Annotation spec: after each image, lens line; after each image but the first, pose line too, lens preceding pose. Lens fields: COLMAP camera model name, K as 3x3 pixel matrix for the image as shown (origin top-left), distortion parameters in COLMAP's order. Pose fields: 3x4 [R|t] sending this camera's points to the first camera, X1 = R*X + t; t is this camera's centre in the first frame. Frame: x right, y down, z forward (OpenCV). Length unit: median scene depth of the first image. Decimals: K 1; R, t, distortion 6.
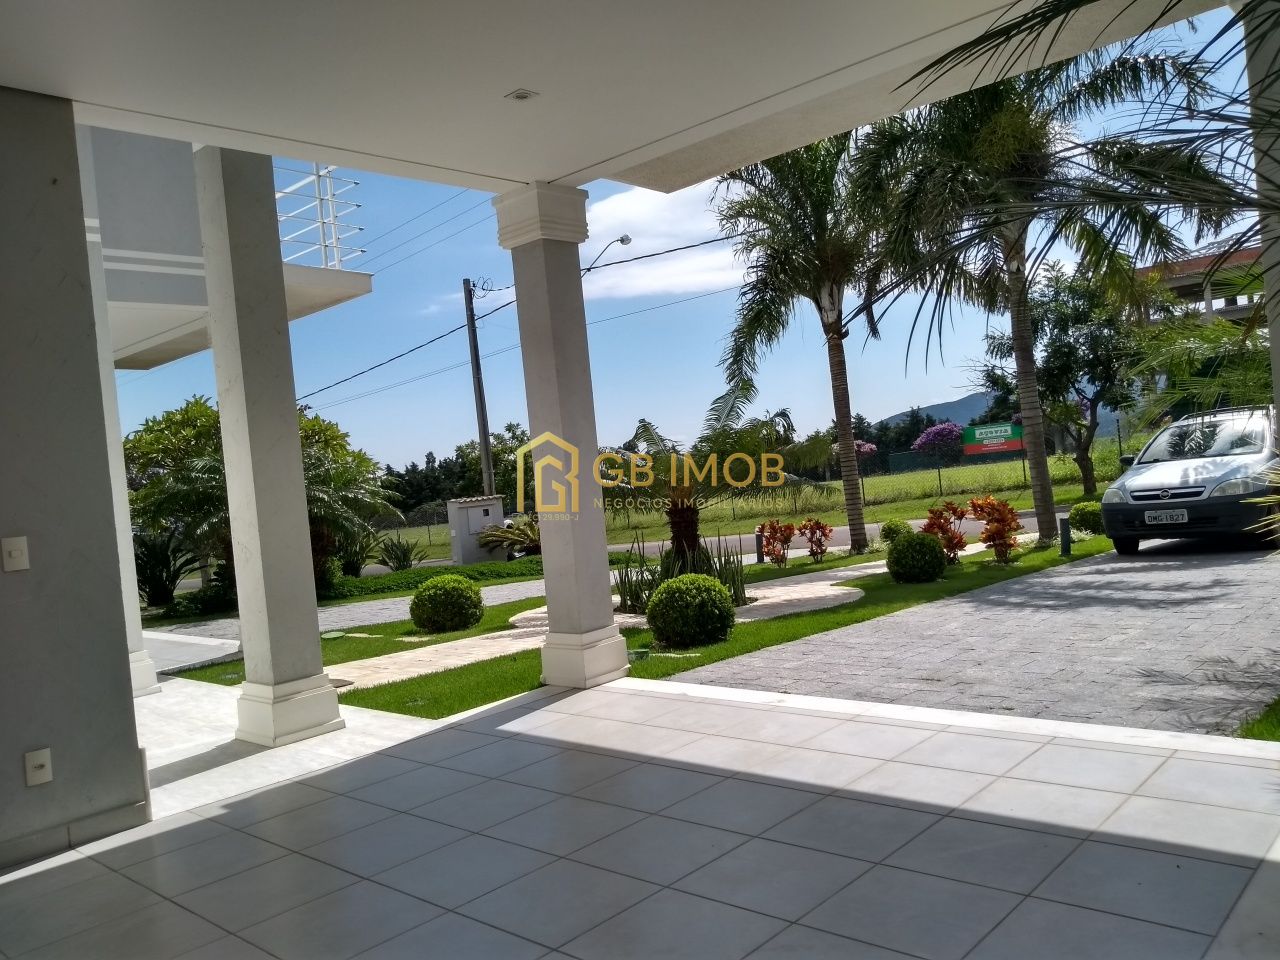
lens RADIAL K [[1016.8, 0, 633.9], [0, 1016.8, 482.3], [0, 0, 1]] dist [0.010065, -0.032196]
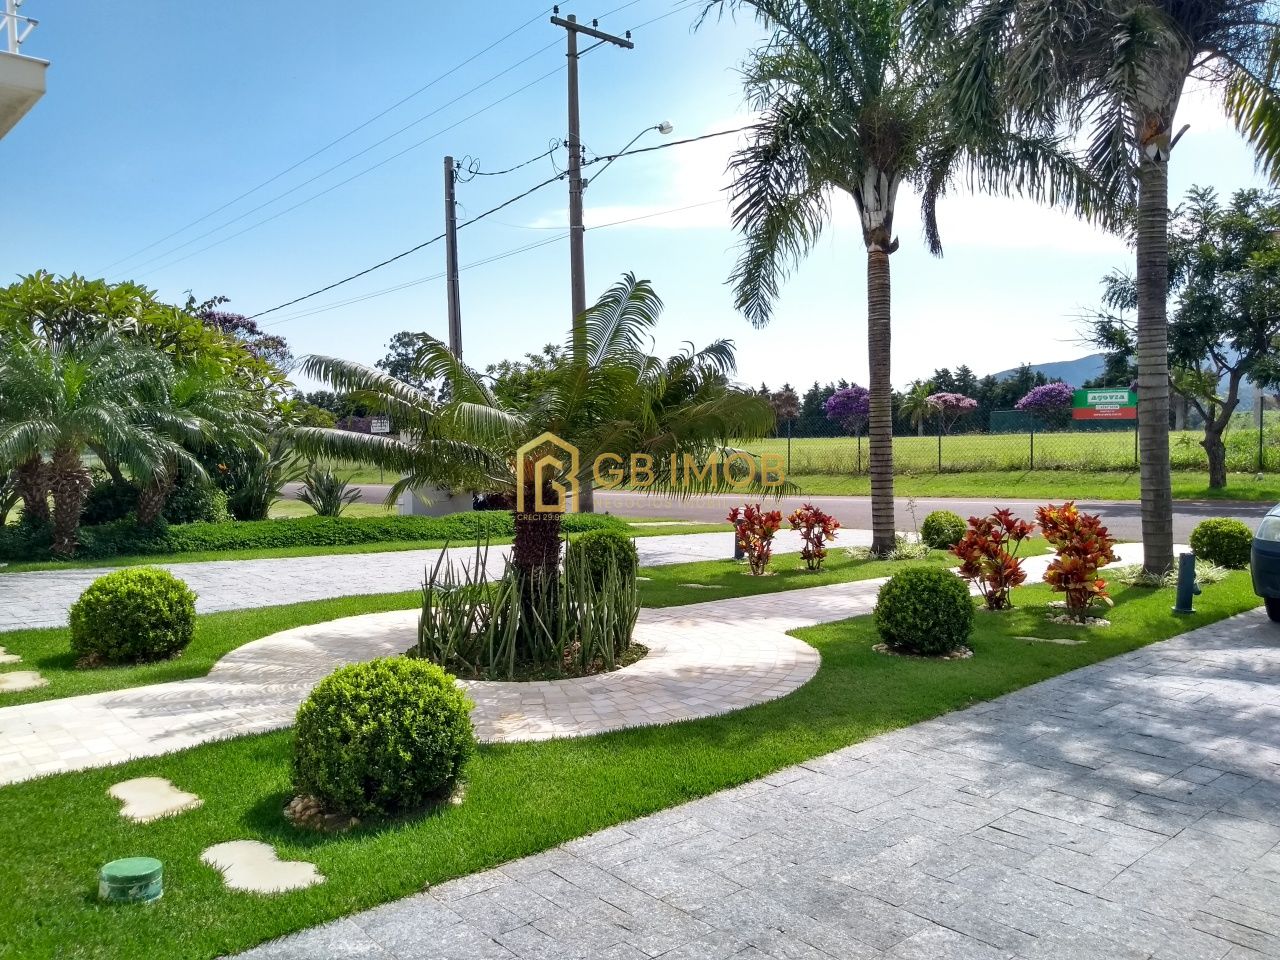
lens RADIAL K [[1016.8, 0, 646.2], [0, 1016.8, 479.9], [0, 0, 1]] dist [0.010065, -0.032196]
pose [[0.992964, 0.088402, -0.078785, 0.070576], [-0.083095, 0.994200, 0.068273, -0.012582], [0.084363, -0.061246, 0.994551, 0.180918]]
